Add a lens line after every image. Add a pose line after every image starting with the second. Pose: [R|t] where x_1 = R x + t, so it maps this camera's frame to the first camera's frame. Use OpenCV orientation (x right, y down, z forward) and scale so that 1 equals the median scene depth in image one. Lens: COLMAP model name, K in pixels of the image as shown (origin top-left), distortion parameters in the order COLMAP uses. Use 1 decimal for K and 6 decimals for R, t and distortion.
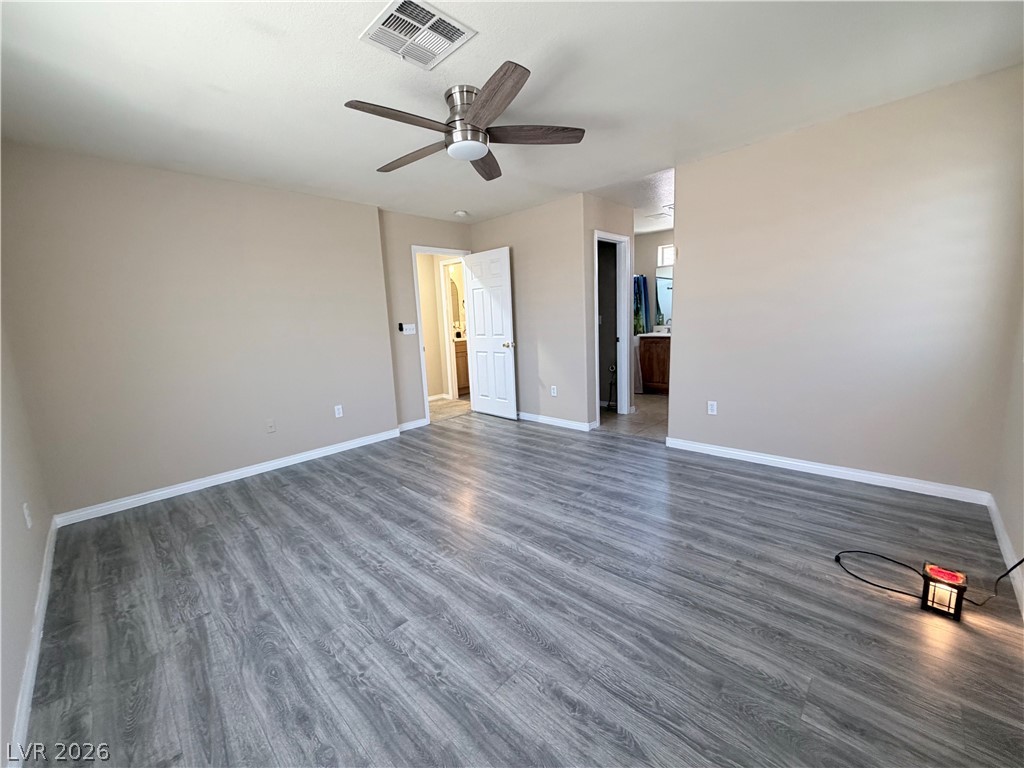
lens RADIAL K [[412.5, 0, 512.2], [0, 412.5, 386.1], [0, 0, 1]] dist [0.003497, 0.000260]
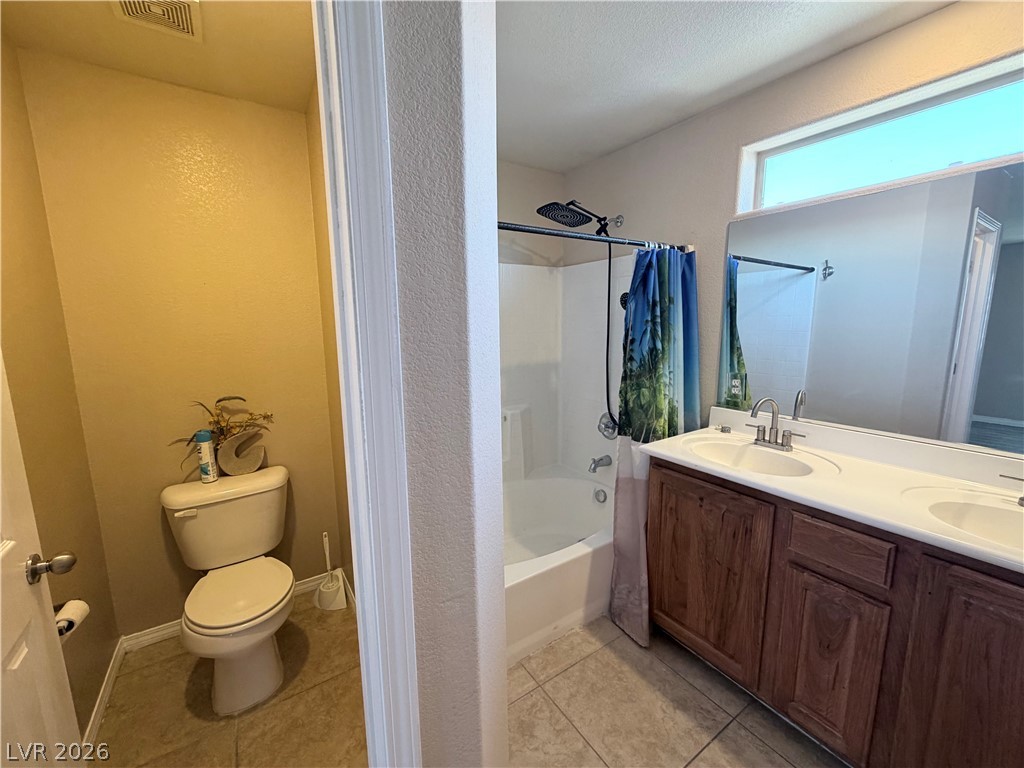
lens RADIAL K [[412.5, 0, 512.3], [0, 412.5, 382.8], [0, 0, 1]] dist [0.003497, 0.000260]
pose [[0.973030, 0.071287, -0.219390, 0.070244], [-0.073993, 0.997250, -0.004132, -0.040869], [0.218492, 0.020254, 0.975629, 0.176429]]
